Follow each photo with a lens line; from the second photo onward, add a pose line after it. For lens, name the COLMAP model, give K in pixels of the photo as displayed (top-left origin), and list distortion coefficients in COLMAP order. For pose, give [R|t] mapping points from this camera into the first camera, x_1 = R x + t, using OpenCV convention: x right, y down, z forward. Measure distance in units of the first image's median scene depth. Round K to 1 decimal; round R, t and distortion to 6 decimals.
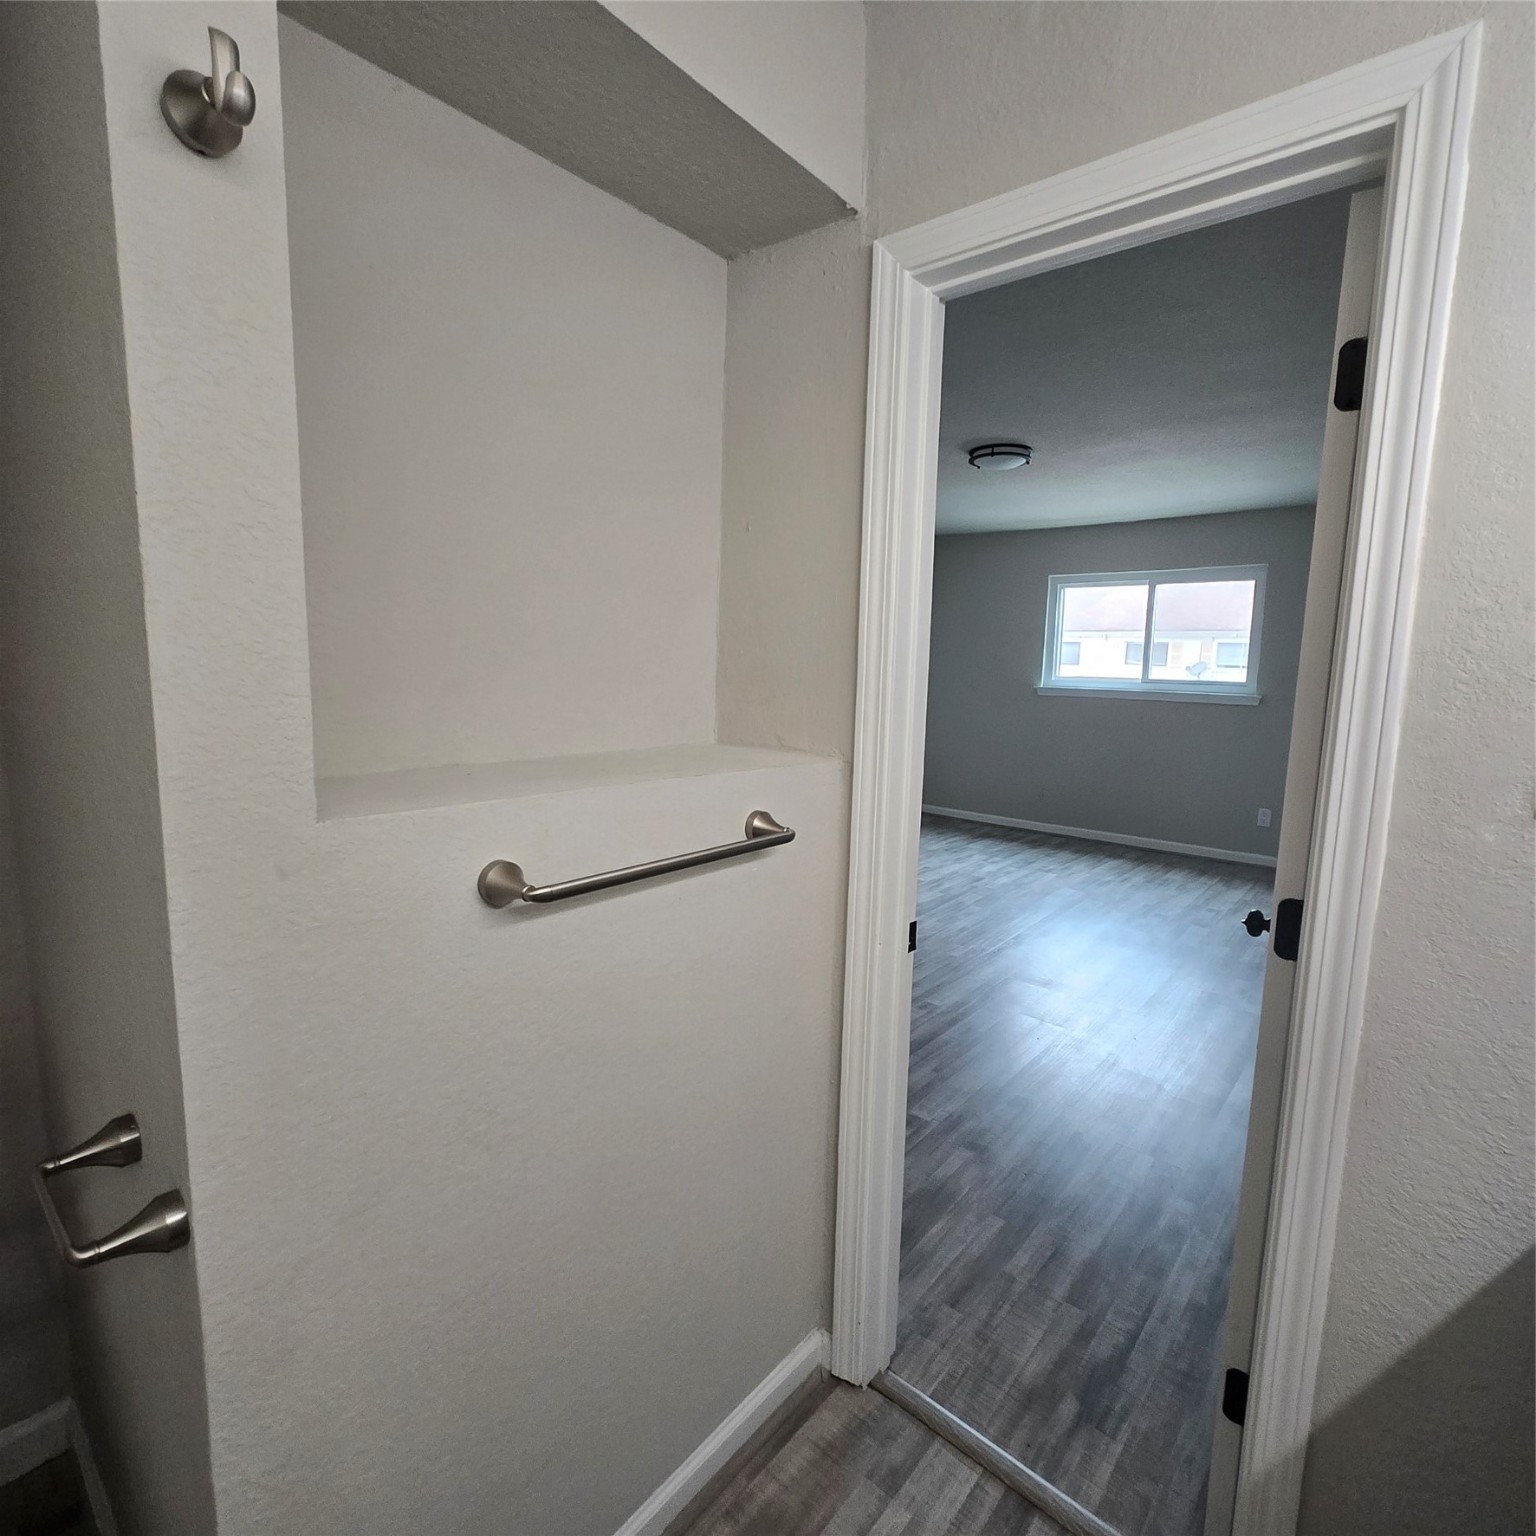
lens RADIAL K [[806.4, 0, 759.7], [0, 806.4, 763.9], [0, 0, 1]] dist [0.000386, 0.000950]
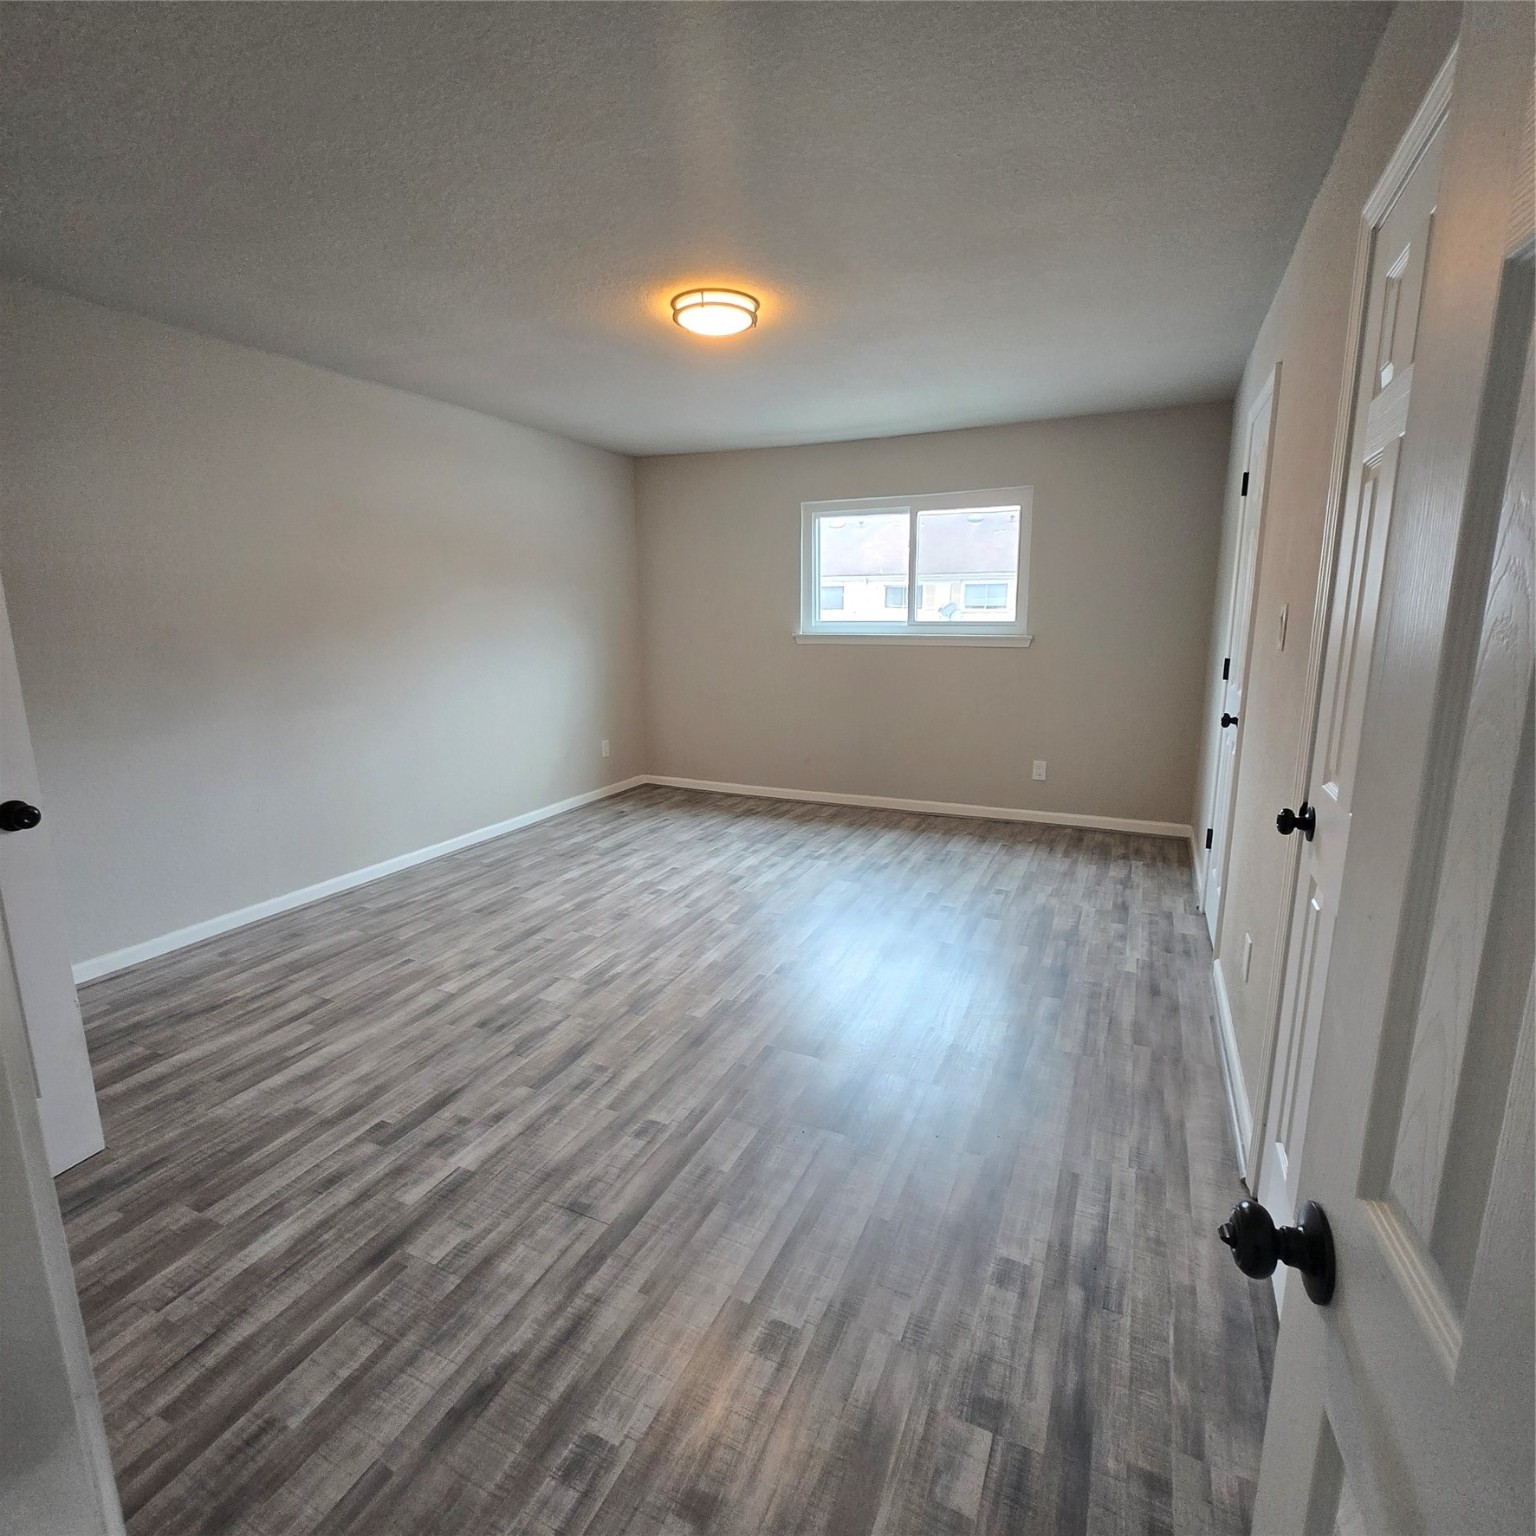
lens RADIAL K [[806.4, 0, 767.1], [0, 806.4, 763.3], [0, 0, 1]] dist [0.000386, 0.000950]
pose [[0.960577, -0.077867, 0.266887, 0.091872], [0.061910, 0.995783, 0.067703, -0.023076], [-0.271033, -0.048511, 0.961347, 0.218234]]
